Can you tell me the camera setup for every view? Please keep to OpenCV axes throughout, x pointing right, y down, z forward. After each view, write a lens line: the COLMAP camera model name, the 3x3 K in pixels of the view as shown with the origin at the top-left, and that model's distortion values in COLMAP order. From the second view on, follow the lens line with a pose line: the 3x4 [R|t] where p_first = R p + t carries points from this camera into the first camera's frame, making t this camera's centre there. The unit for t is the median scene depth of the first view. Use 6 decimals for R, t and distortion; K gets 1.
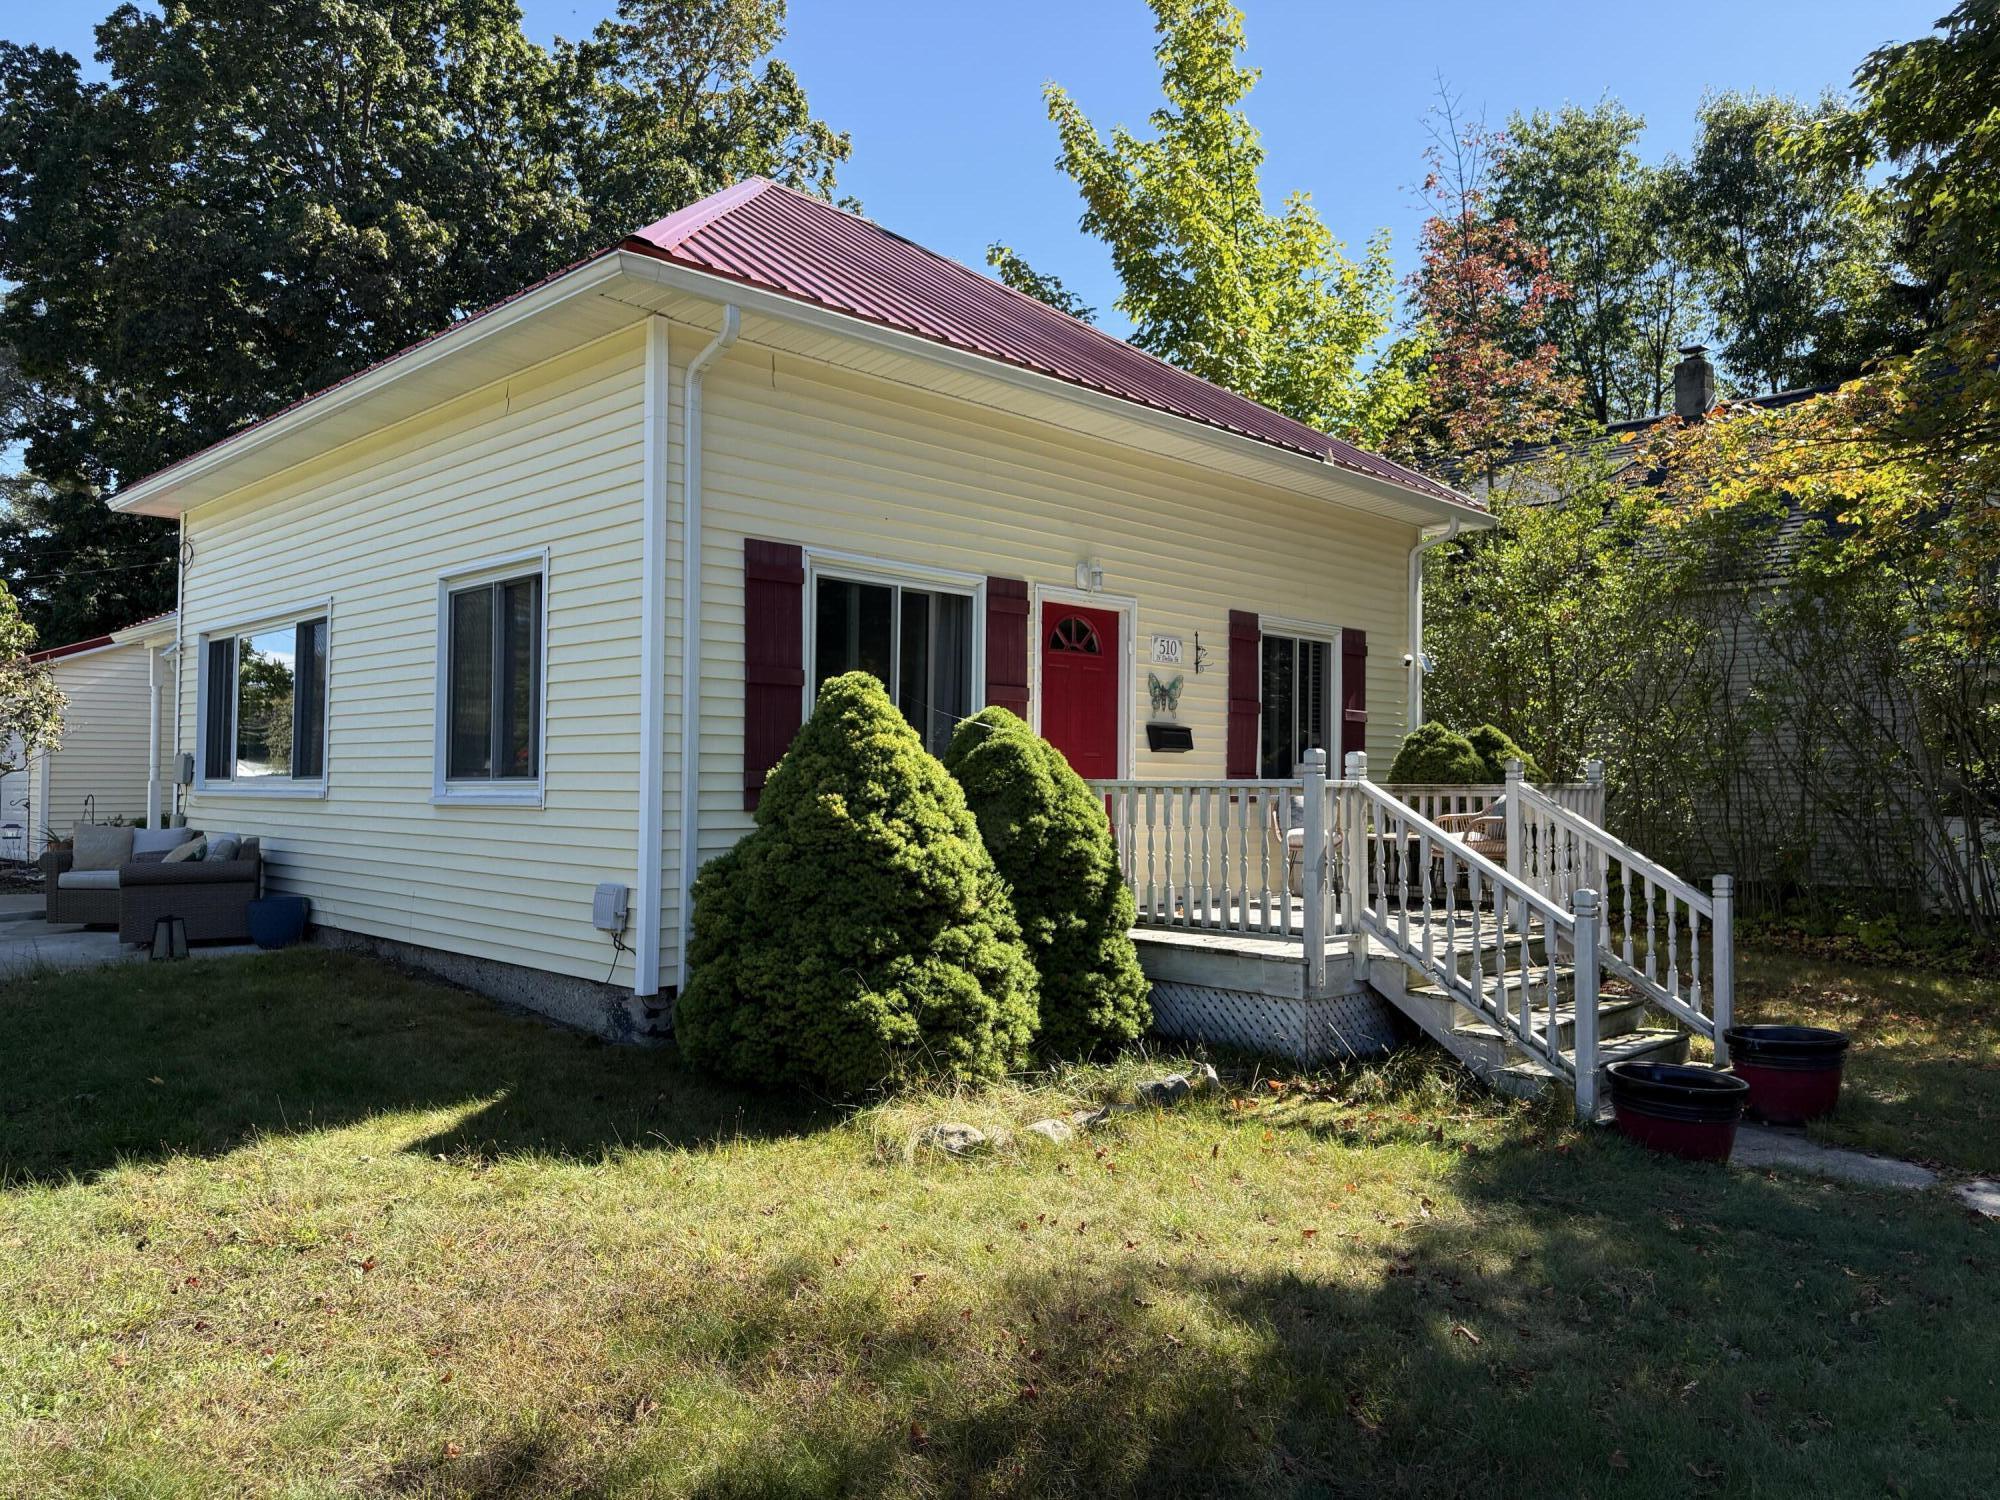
lens RADIAL K [[1410.1, 0, 984.4], [0, 1410.1, 753.1], [0, 0, 1]] dist [0.098404, -0.077402]
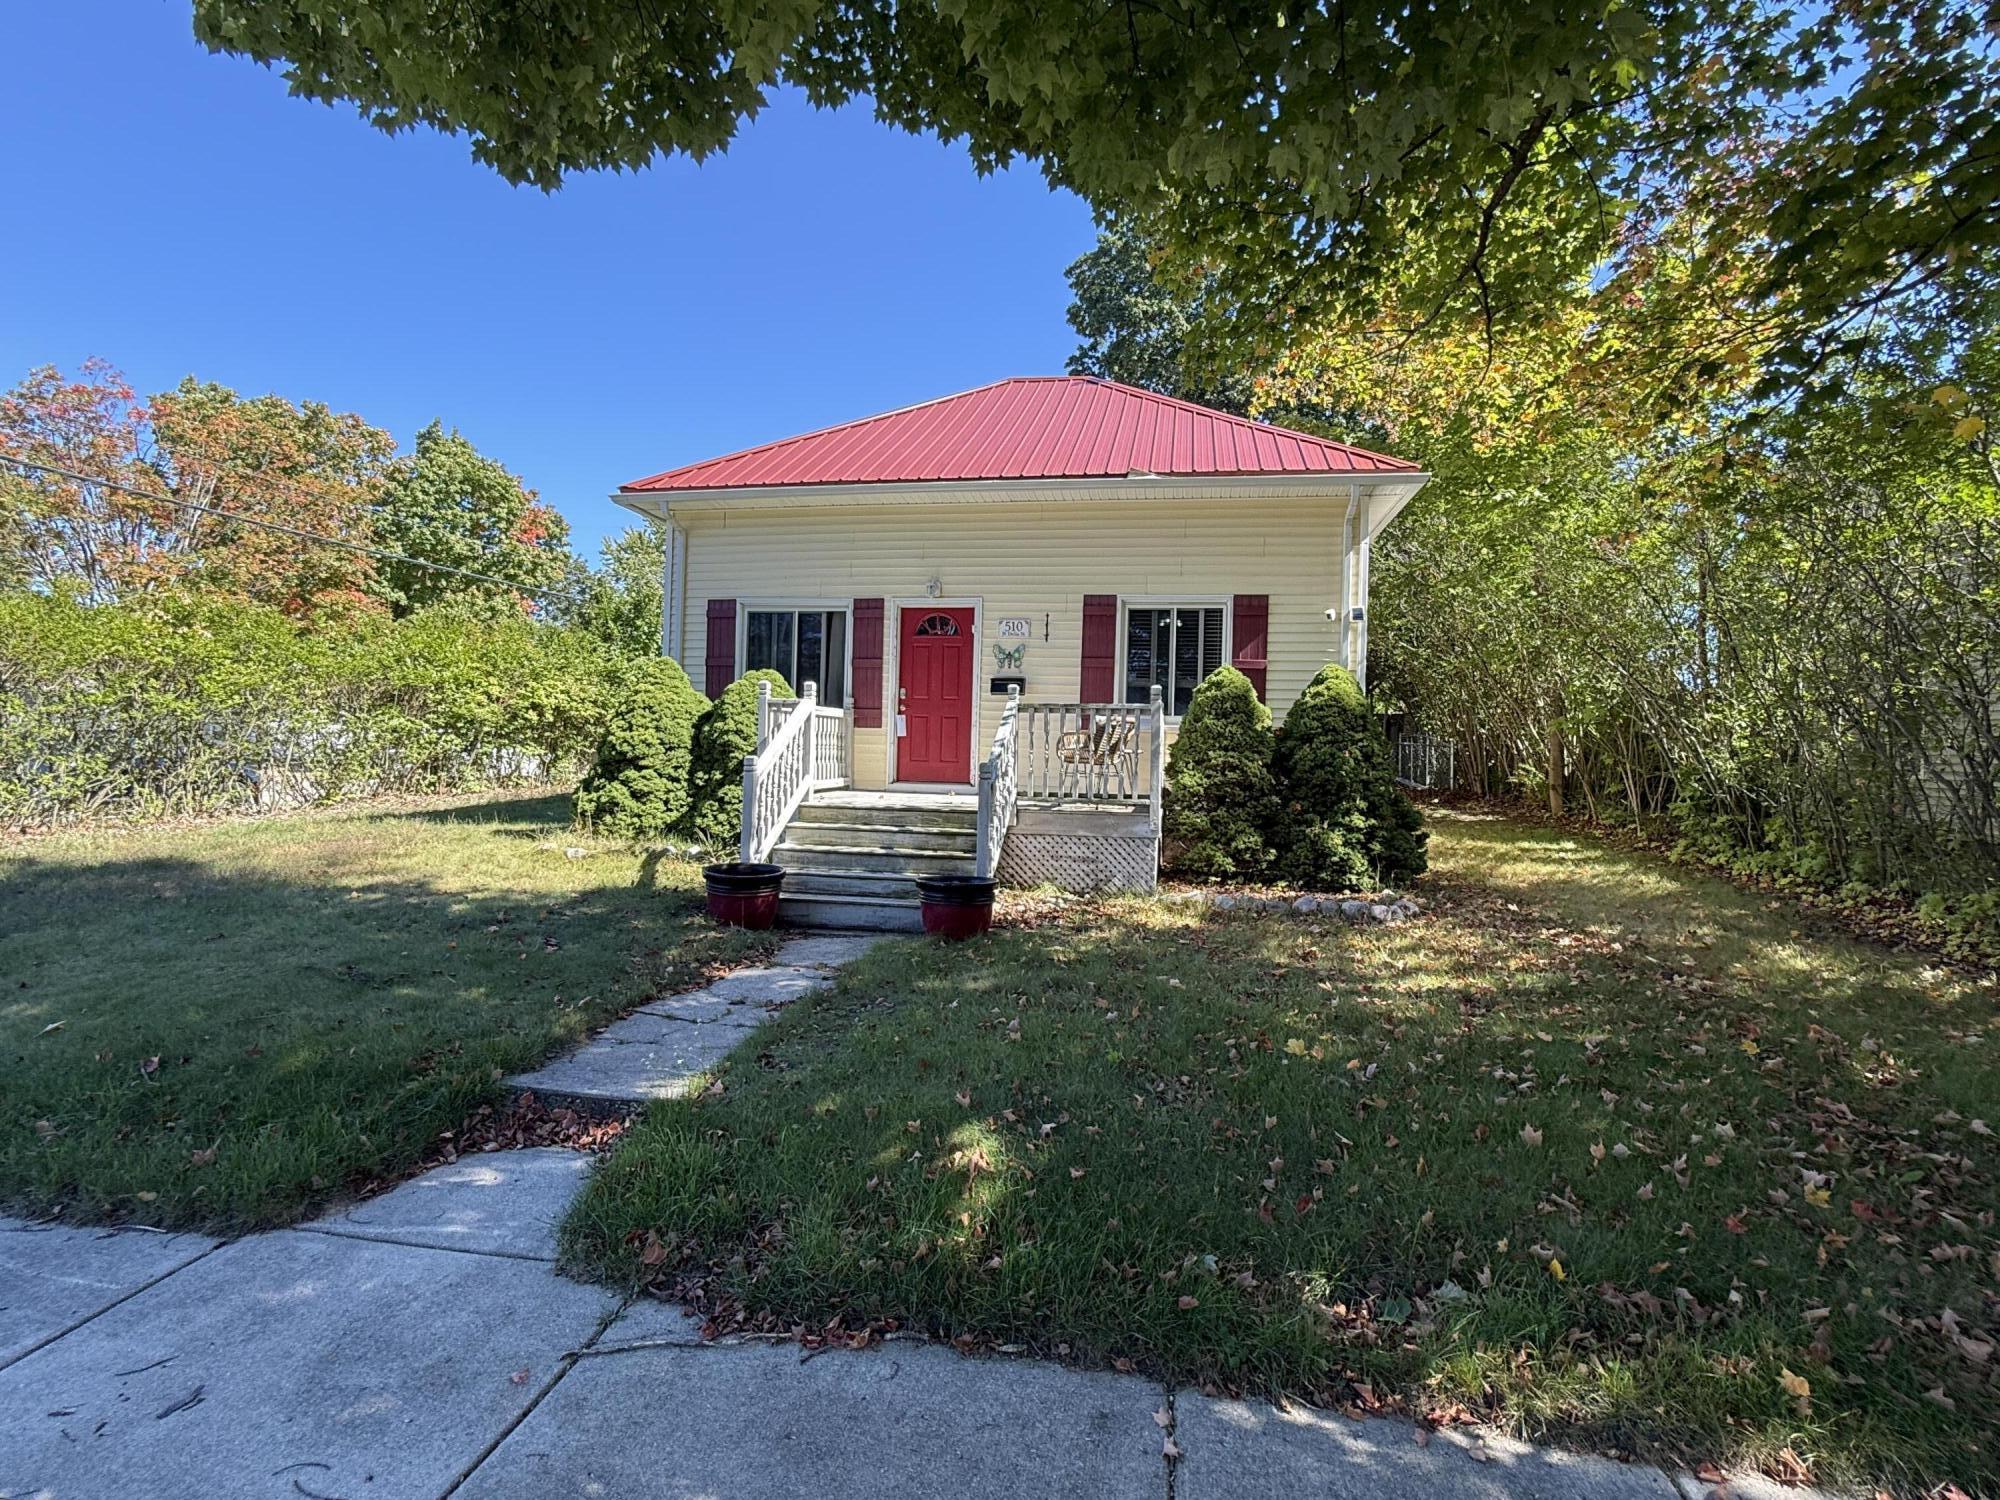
lens RADIAL K [[974.1, 0, 1000.0], [0, 974.1, 750.0], [0, 0, 1]] dist [0.029427, 0.001849]
pose [[0.577877, 0.010795, -0.816052, 1.017668], [0.002531, 0.999884, 0.015019, 0.045156], [0.816120, -0.010745, 0.577783, 0.375533]]
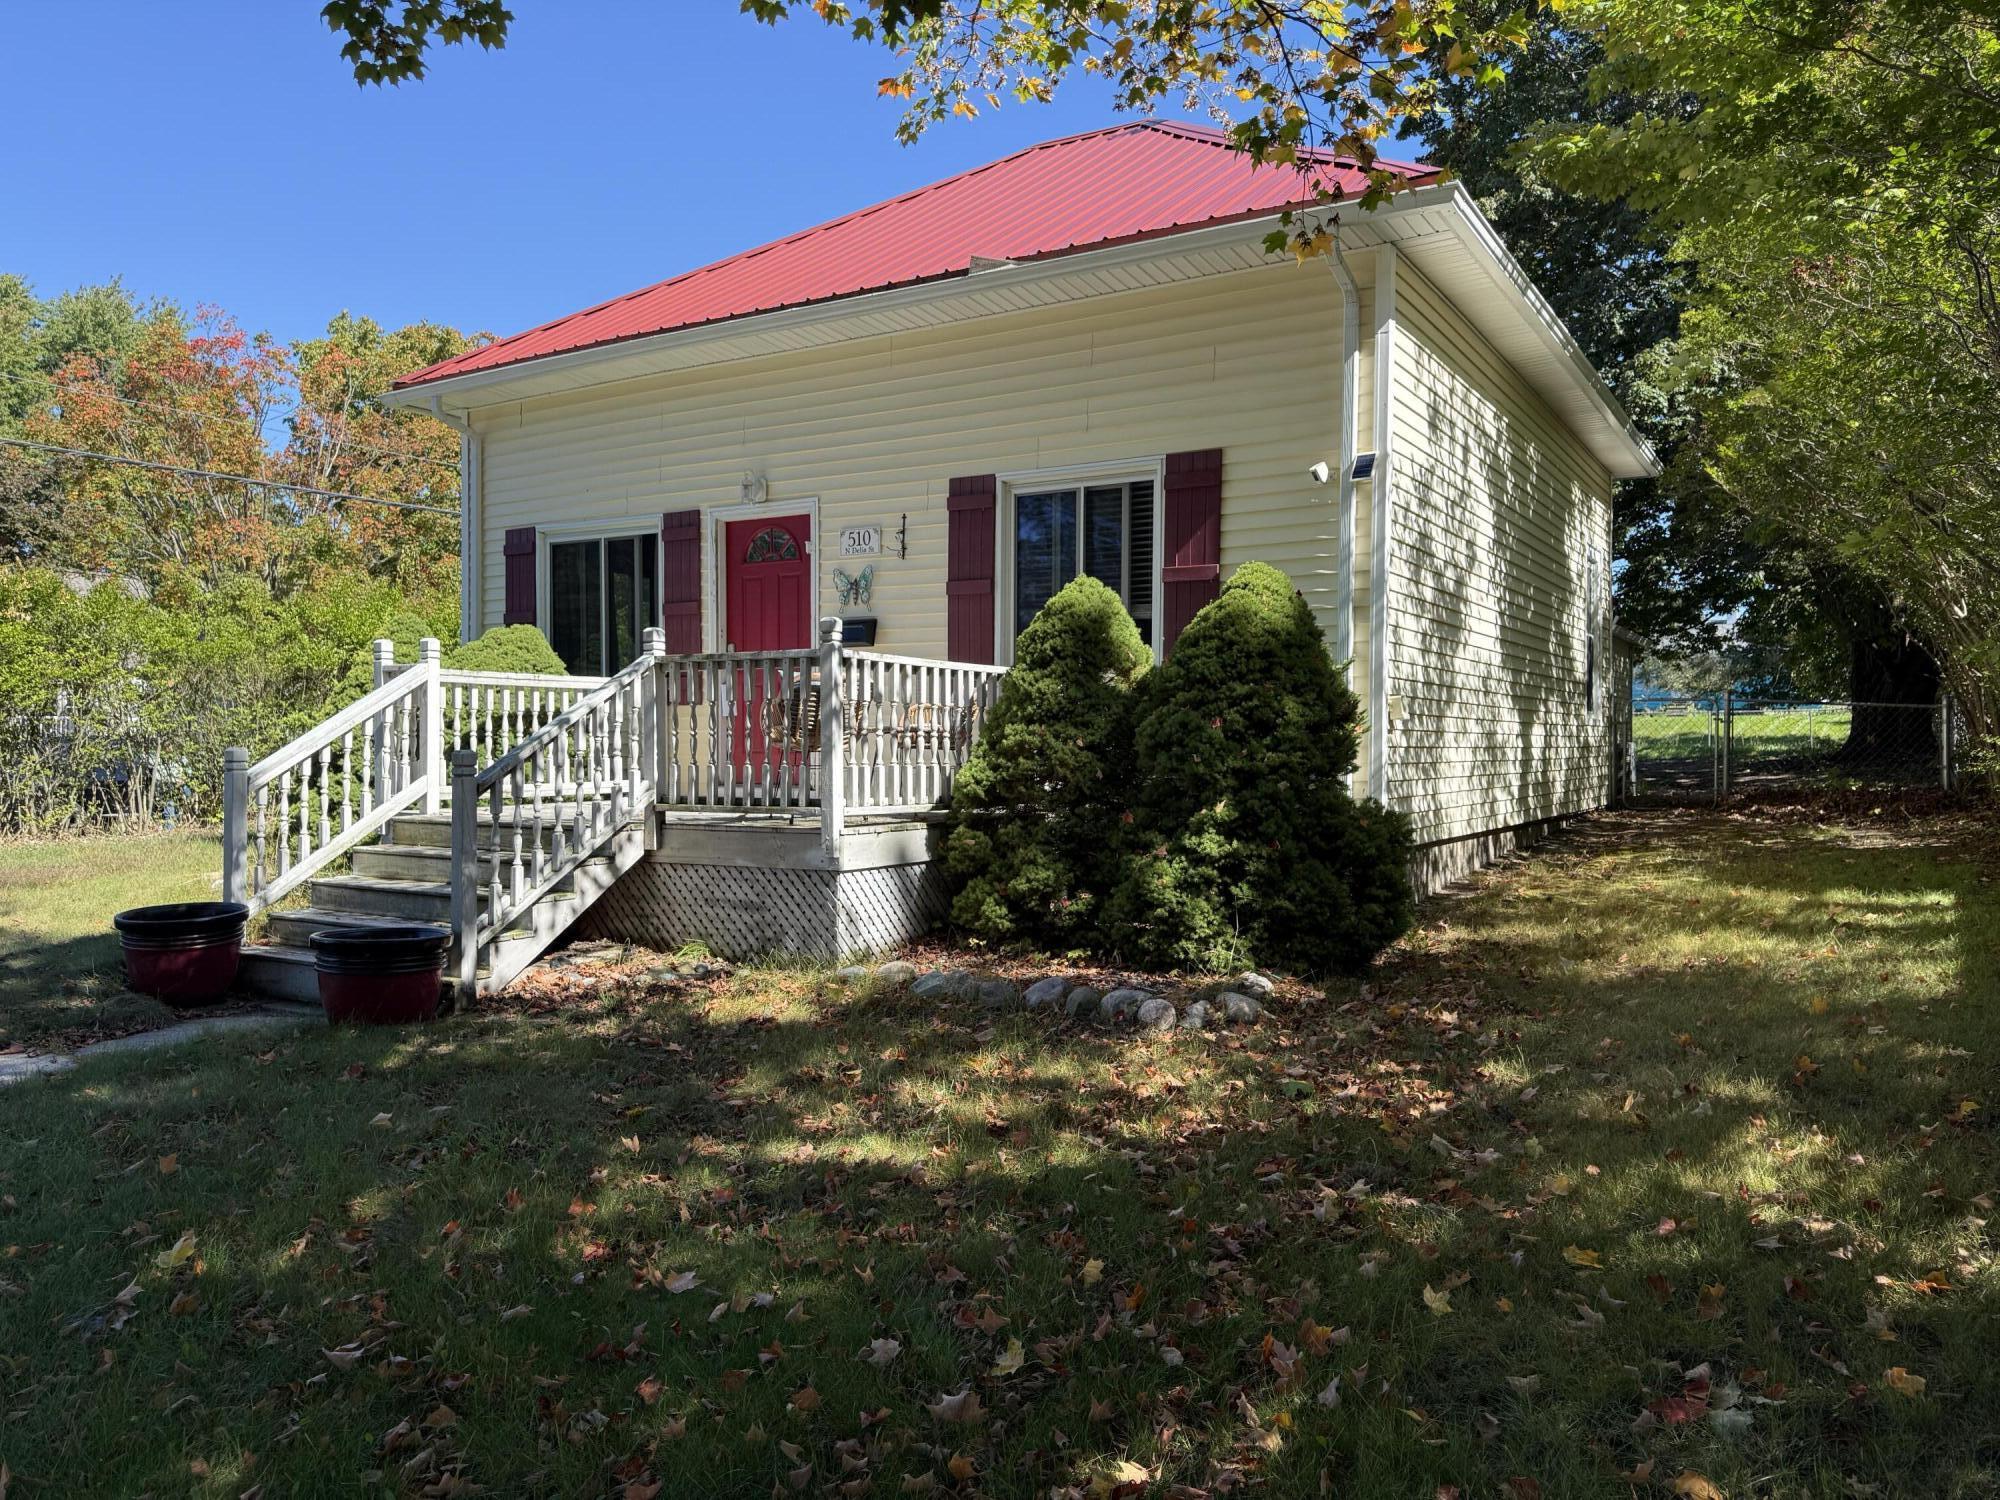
lens RADIAL K [[1406.3, 0, 1000.0], [0, 1406.3, 750.0], [0, 0, 1]] dist [0.129228, -0.139820]
pose [[0.240305, 0.005694, -0.970681, 1.136276], [0.030047, 0.999460, 0.013301, 0.063862], [0.970232, -0.032362, 0.240004, 0.872434]]
